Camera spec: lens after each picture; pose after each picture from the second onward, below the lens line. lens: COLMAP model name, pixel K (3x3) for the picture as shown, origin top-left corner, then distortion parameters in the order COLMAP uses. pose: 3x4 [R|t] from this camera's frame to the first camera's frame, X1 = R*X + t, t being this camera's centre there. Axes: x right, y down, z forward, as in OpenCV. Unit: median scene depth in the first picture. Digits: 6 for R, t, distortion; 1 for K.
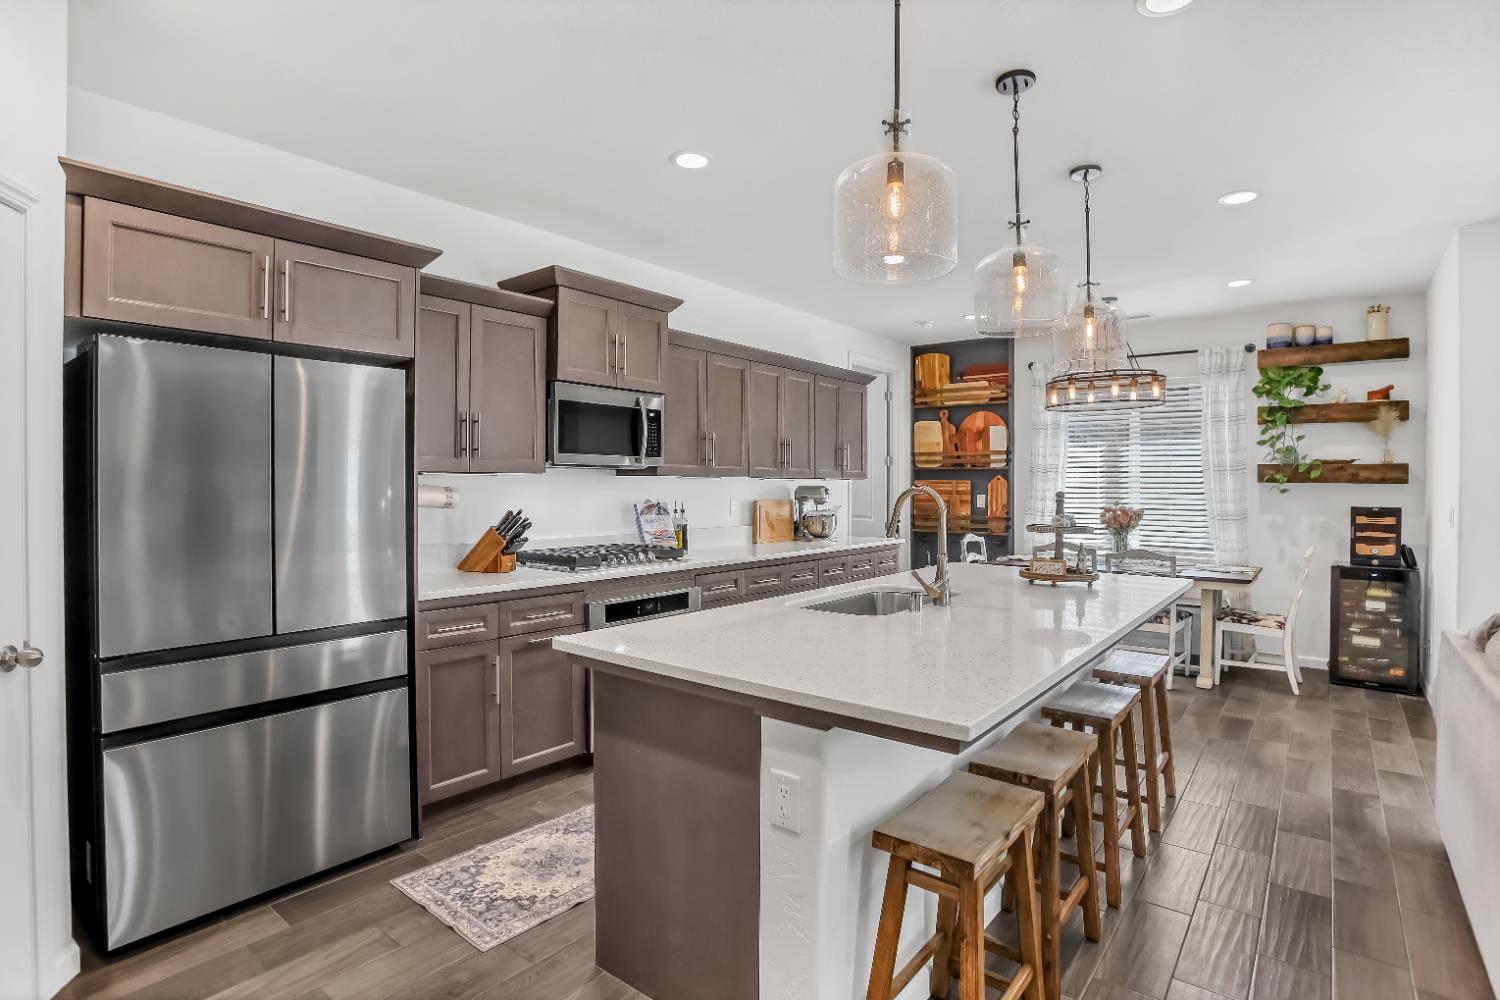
lens RADIAL K [[746.7, 0, 733.7], [0, 746.7, 491.9], [0, 0, 1]] dist [-0.073615, 0.027565]
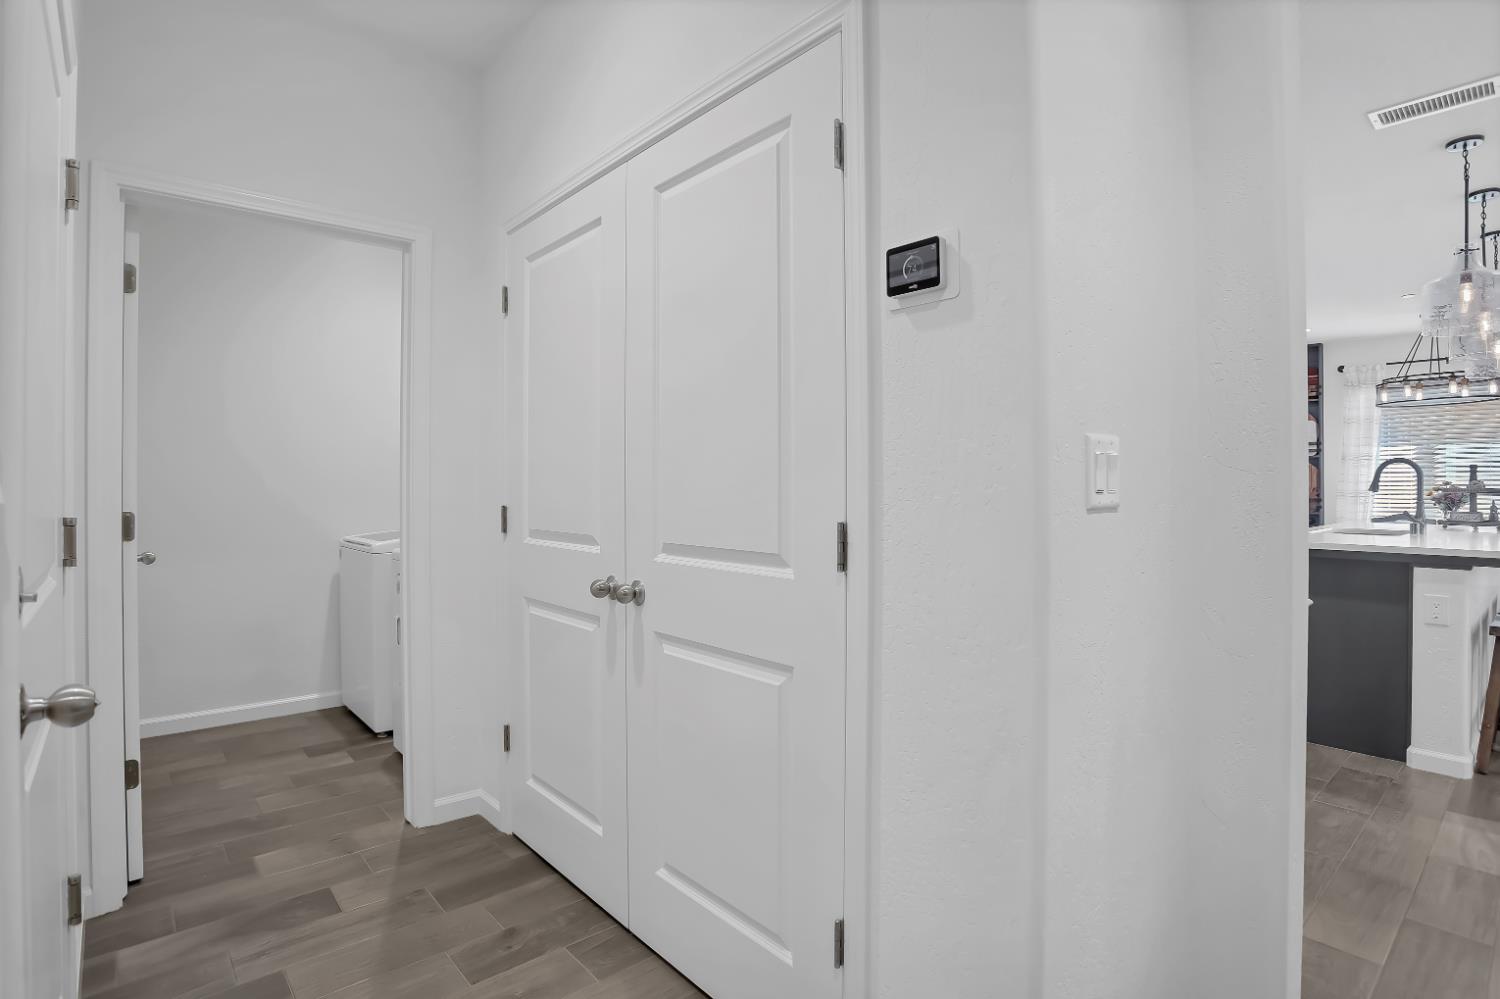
lens RADIAL K [[746.7, 0, 733.7], [0, 746.7, 491.4], [0, 0, 1]] dist [-0.073615, 0.027565]
pose [[0.983980, -0.003485, -0.178245, -0.333209], [0.002769, 0.999987, -0.004264, 0.024632], [0.178257, 0.003702, 0.983977, -0.279529]]
